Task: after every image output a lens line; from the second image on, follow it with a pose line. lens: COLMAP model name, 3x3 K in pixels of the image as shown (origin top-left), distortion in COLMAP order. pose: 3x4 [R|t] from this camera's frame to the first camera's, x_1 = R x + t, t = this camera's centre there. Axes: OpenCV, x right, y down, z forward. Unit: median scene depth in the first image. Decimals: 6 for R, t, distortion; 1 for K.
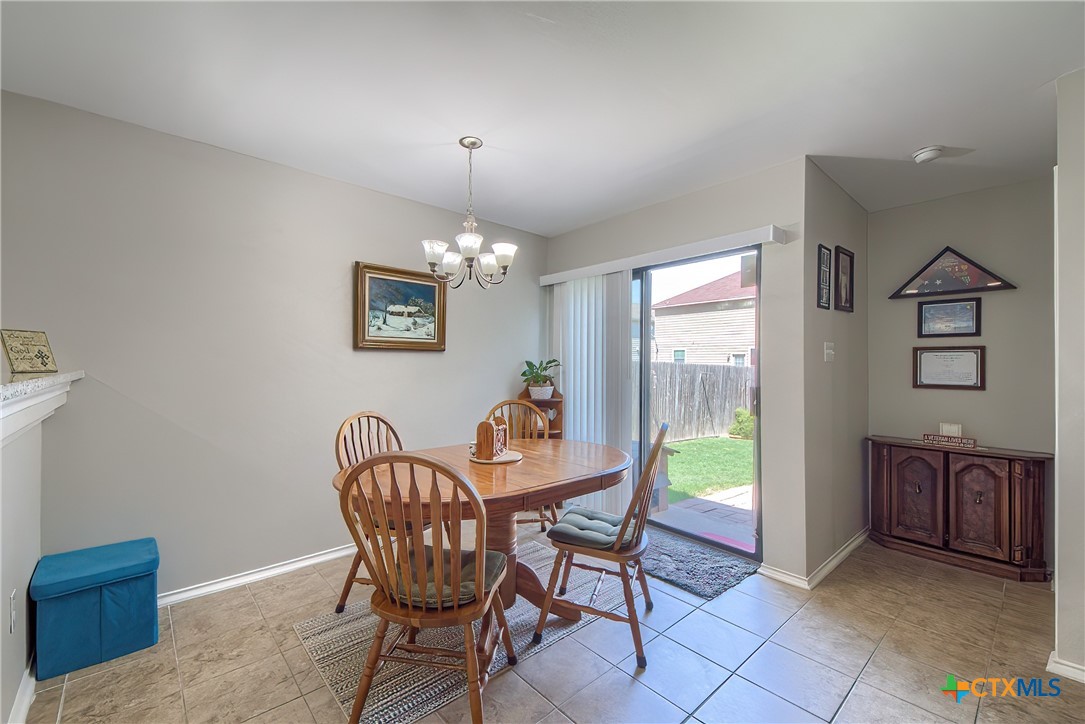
lens RADIAL K [[447.1, 0, 529.1], [0, 447.1, 363.8], [0, 0, 1]] dist [0.092509, -0.048610]
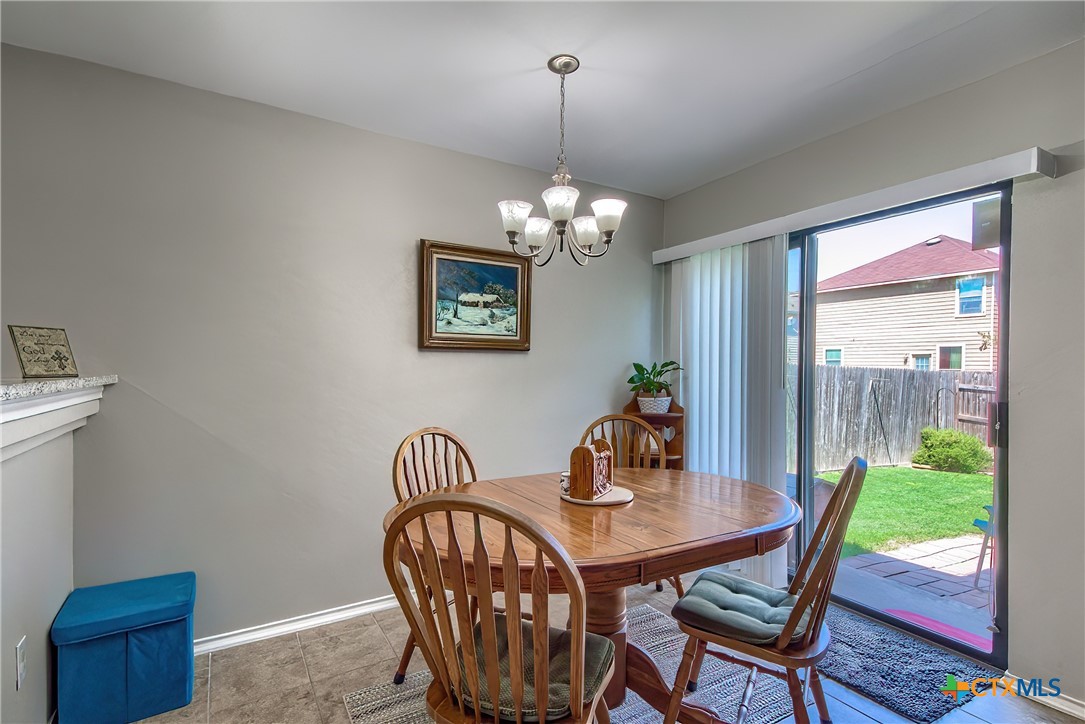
lens RADIAL K [[536.2, 0, 542.5], [0, 536.2, 362.0], [0, 0, 1]] dist [-0.000250, -0.000075]
pose [[0.986173, -0.001578, -0.165712, -0.017108], [-0.000037, 0.999953, -0.009740, 0.000520], [0.165720, 0.009611, 0.986126, 0.135985]]
